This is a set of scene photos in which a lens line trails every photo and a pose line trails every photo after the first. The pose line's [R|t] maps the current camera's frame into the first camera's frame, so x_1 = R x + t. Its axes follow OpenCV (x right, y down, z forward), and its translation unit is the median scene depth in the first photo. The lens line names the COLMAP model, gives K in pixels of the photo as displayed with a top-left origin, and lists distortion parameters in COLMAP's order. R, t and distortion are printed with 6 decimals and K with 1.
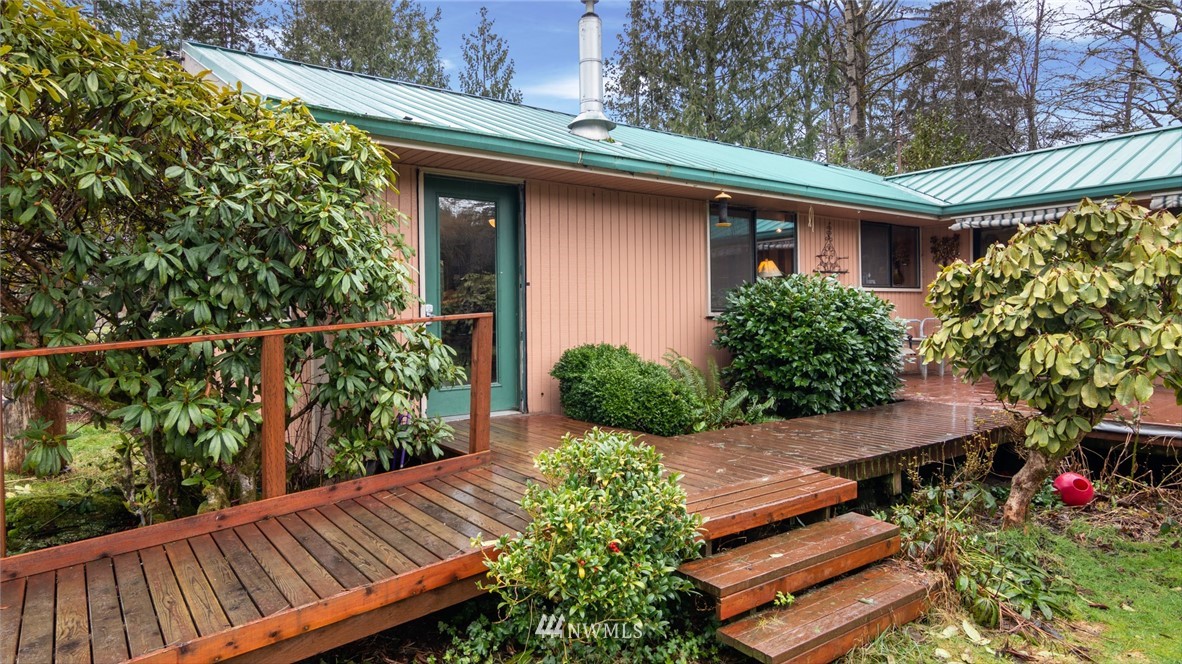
lens RADIAL K [[680.1, 0, 592.2], [0, 680.1, 324.7], [0, 0, 1]] dist [-0.001859, 0.000252]
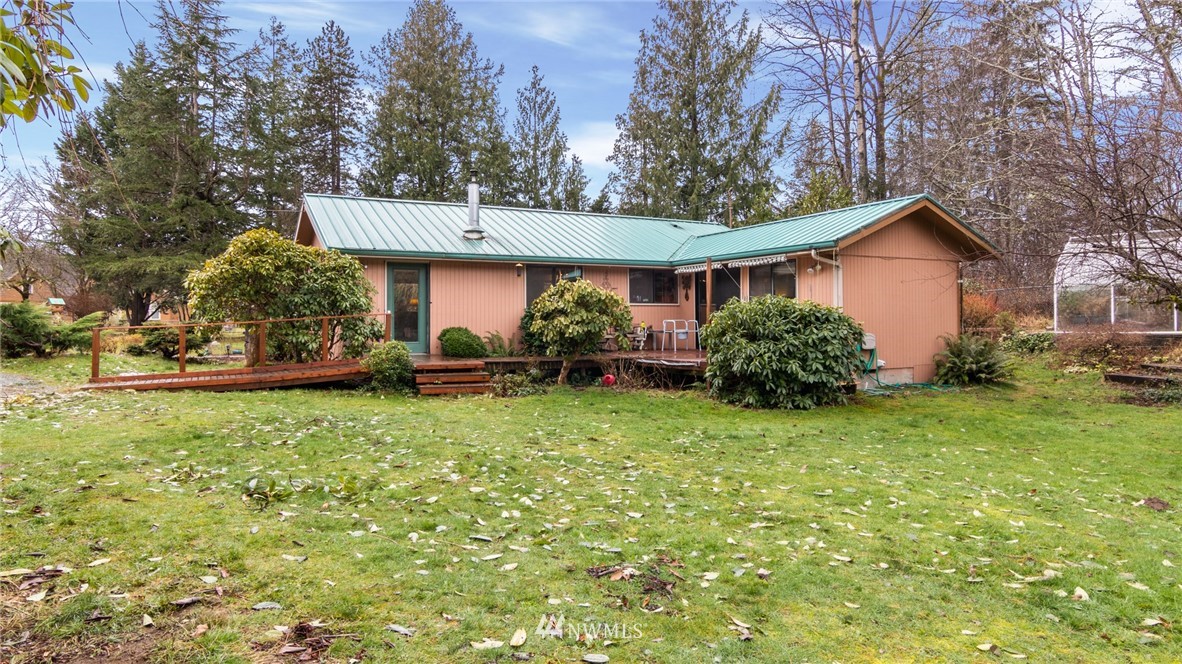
lens RADIAL K [[680.1, 0, 592.2], [0, 680.1, 324.7], [0, 0, 1]] dist [-0.001859, 0.000252]
pose [[0.990743, 0.009067, -0.135445, 1.260167], [-0.010331, 0.999909, -0.008632, 0.055890], [0.135355, 0.009952, 0.990747, -2.120612]]
